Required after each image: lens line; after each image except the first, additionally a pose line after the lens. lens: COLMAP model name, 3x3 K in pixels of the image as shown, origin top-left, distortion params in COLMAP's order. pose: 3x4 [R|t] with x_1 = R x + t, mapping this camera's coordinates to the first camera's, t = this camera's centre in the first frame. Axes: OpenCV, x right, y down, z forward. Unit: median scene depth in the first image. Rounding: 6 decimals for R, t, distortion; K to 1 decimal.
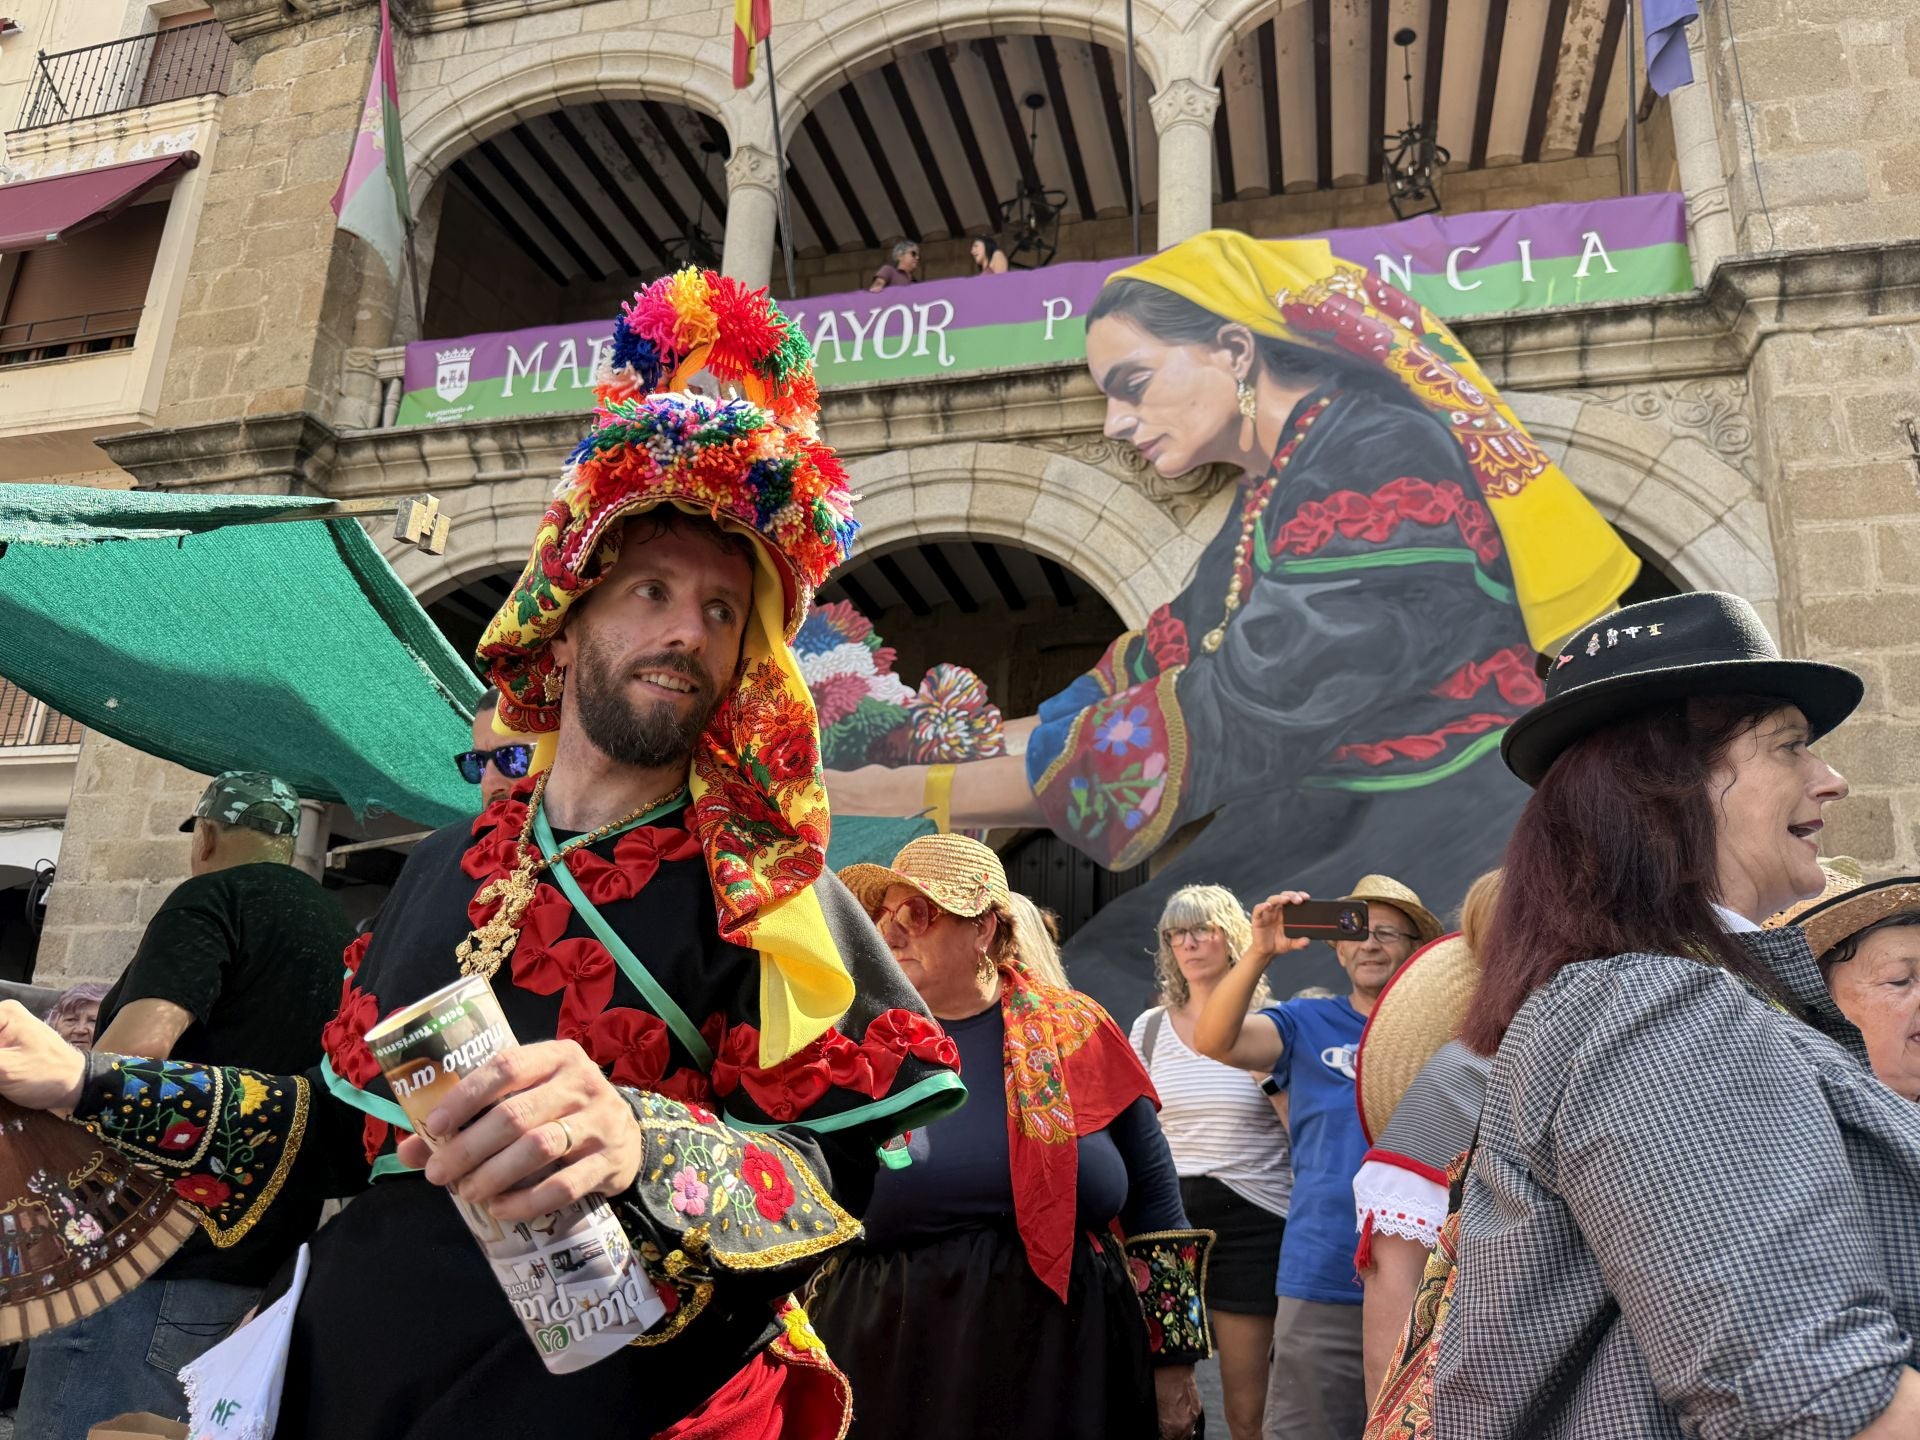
lens RADIAL K [[1282.9, 0, 984.1], [0, 1282.9, 751.6], [0, 0, 1]] dist [0.111521, -0.166434]
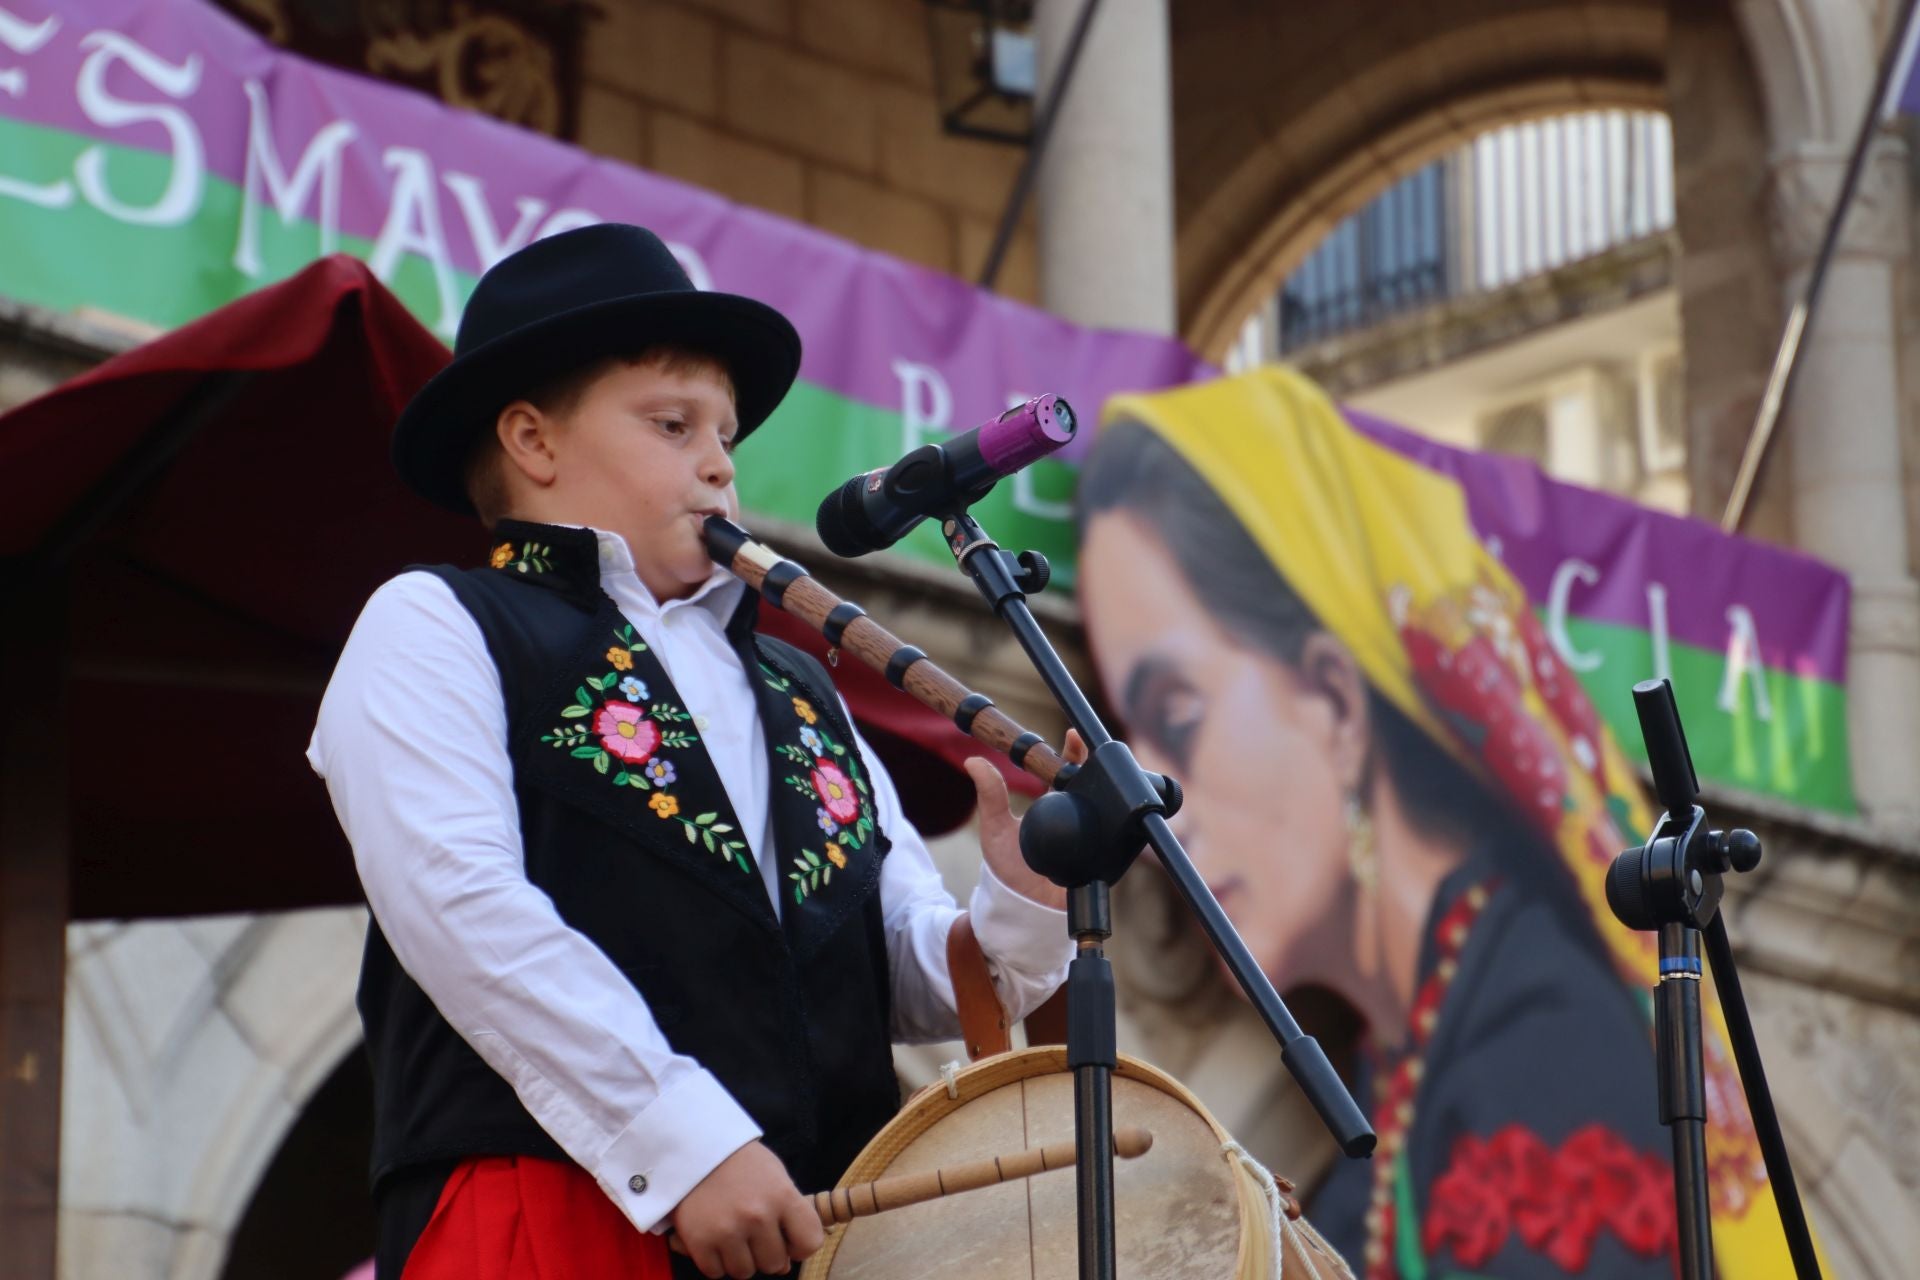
lens RADIAL K [[6428.3, 0, 1042.7], [0, 6428.3, 719.4], [0, 0, 1]] dist [1.274180, 1.357210]
pose [[0.484646, 0.183807, 0.855180, -1.666022], [-0.193254, 0.976013, -0.100257, -0.080731], [-0.853095, -0.116678, 0.508542, 0.026529]]
